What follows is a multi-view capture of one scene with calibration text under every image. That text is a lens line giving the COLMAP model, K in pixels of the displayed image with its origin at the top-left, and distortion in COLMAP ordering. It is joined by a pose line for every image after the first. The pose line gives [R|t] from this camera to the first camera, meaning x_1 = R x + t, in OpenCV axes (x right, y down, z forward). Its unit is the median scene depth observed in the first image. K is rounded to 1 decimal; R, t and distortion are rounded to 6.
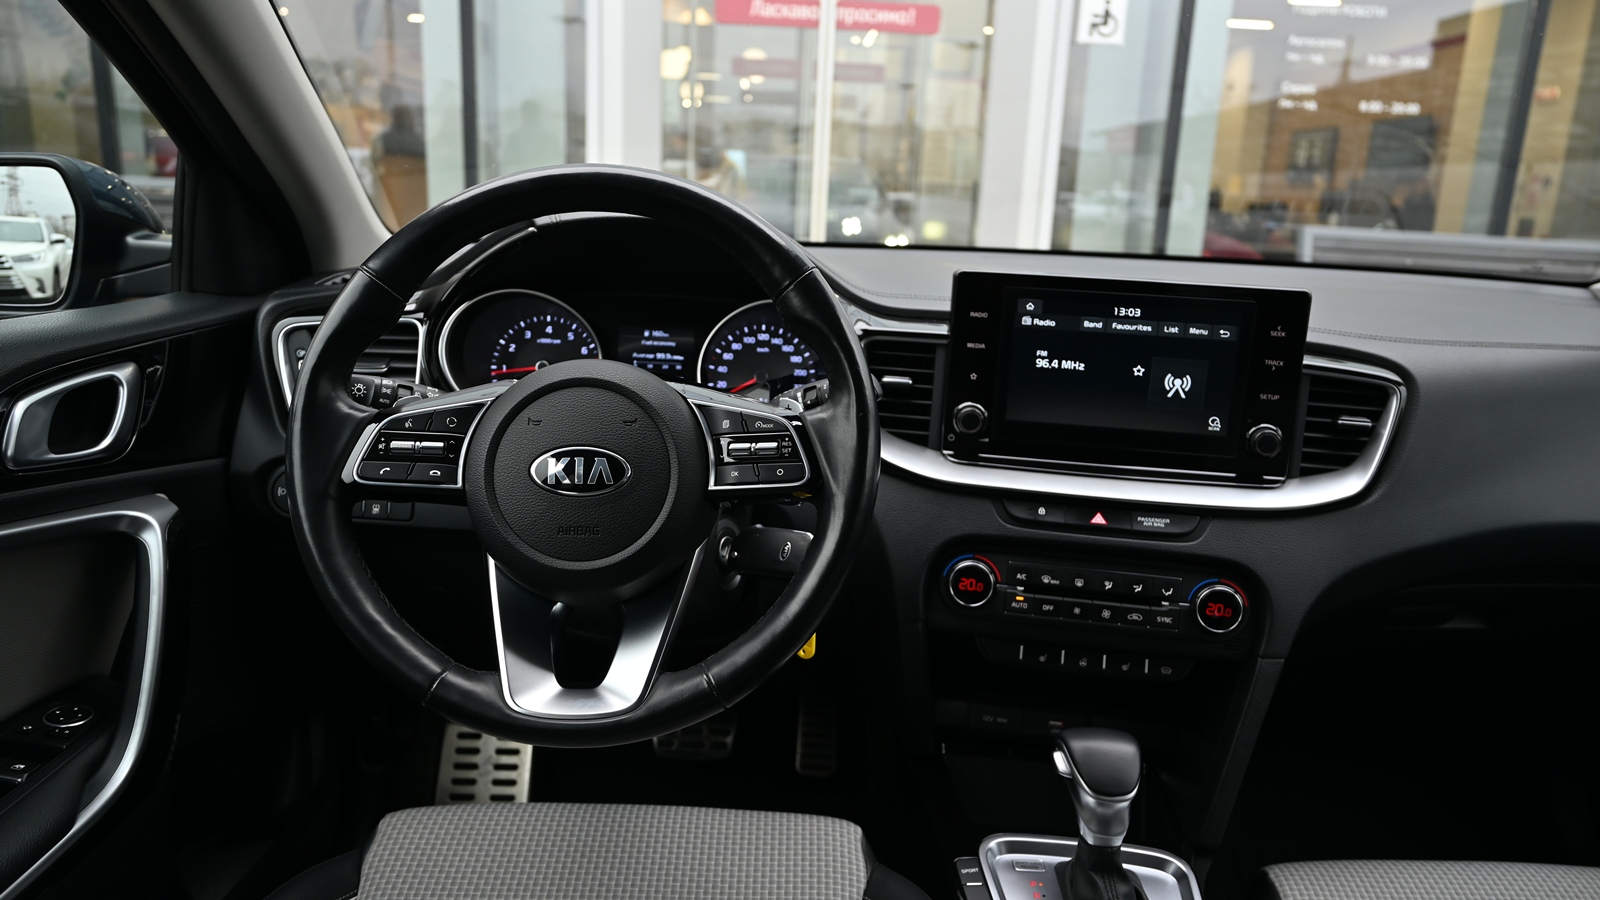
lens RADIAL K [[1103.0, 0, 800.0], [0, 1103.0, 450.0], [0, 0, 1]] dist [0.005815, 0.001233]
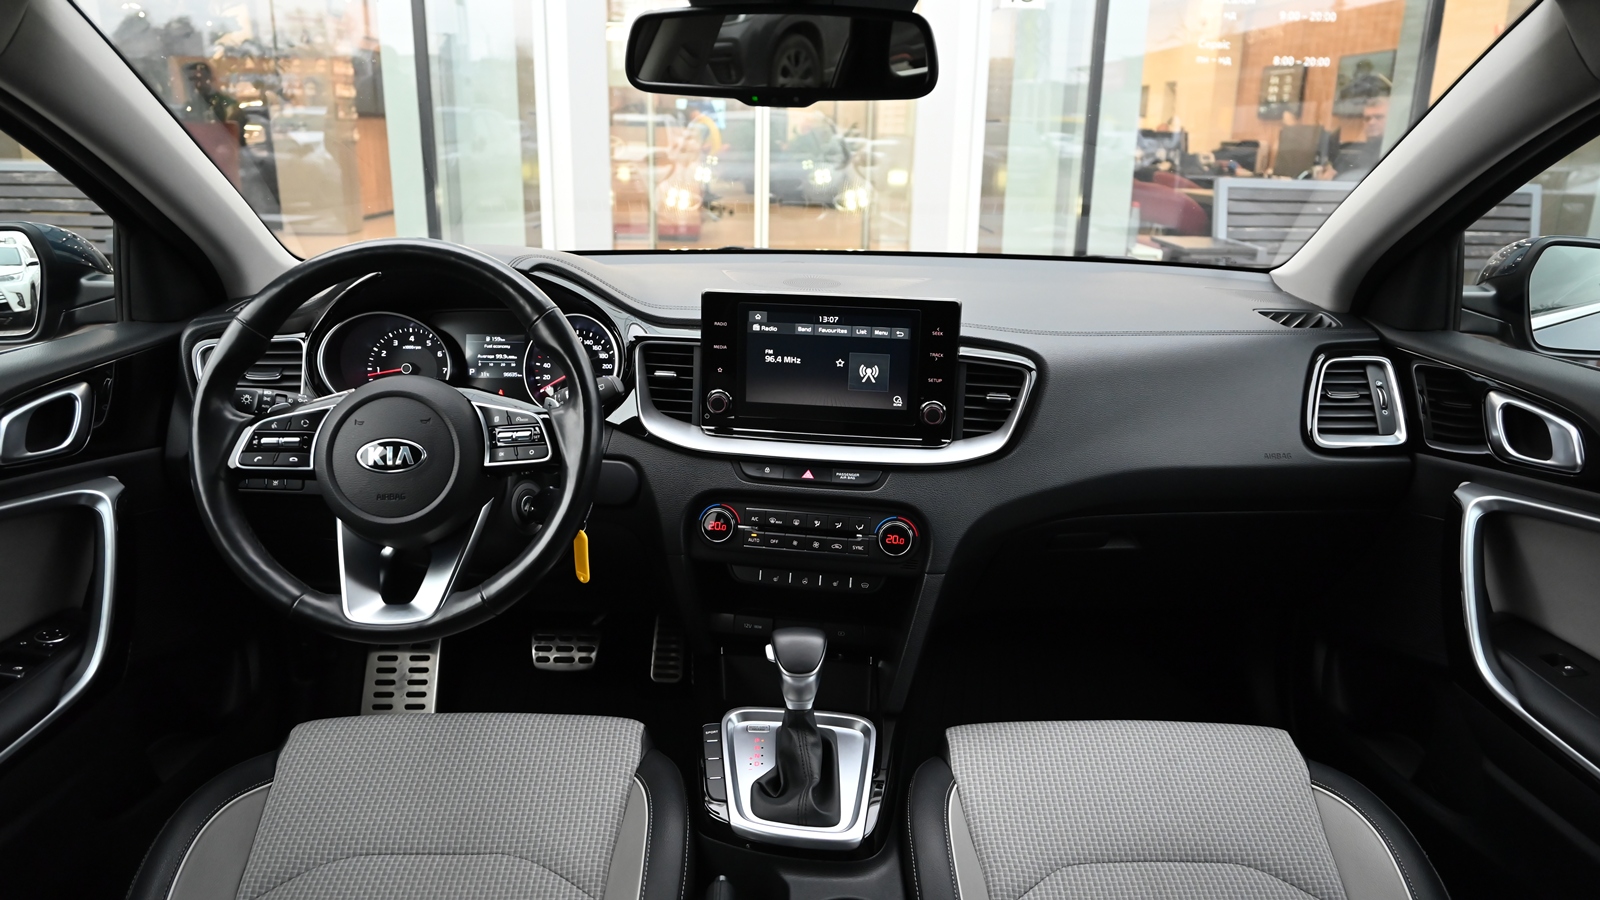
lens RADIAL K [[1116.6, 0, 798.5], [0, 1116.6, 447.2], [0, 0, 1]] dist [0.009813, 0.001962]
pose [[0.999571, -0.027773, -0.009284, 0.268637], [0.028181, 0.998486, 0.047229, -0.035606], [0.007958, -0.047470, 0.998841, -0.356519]]
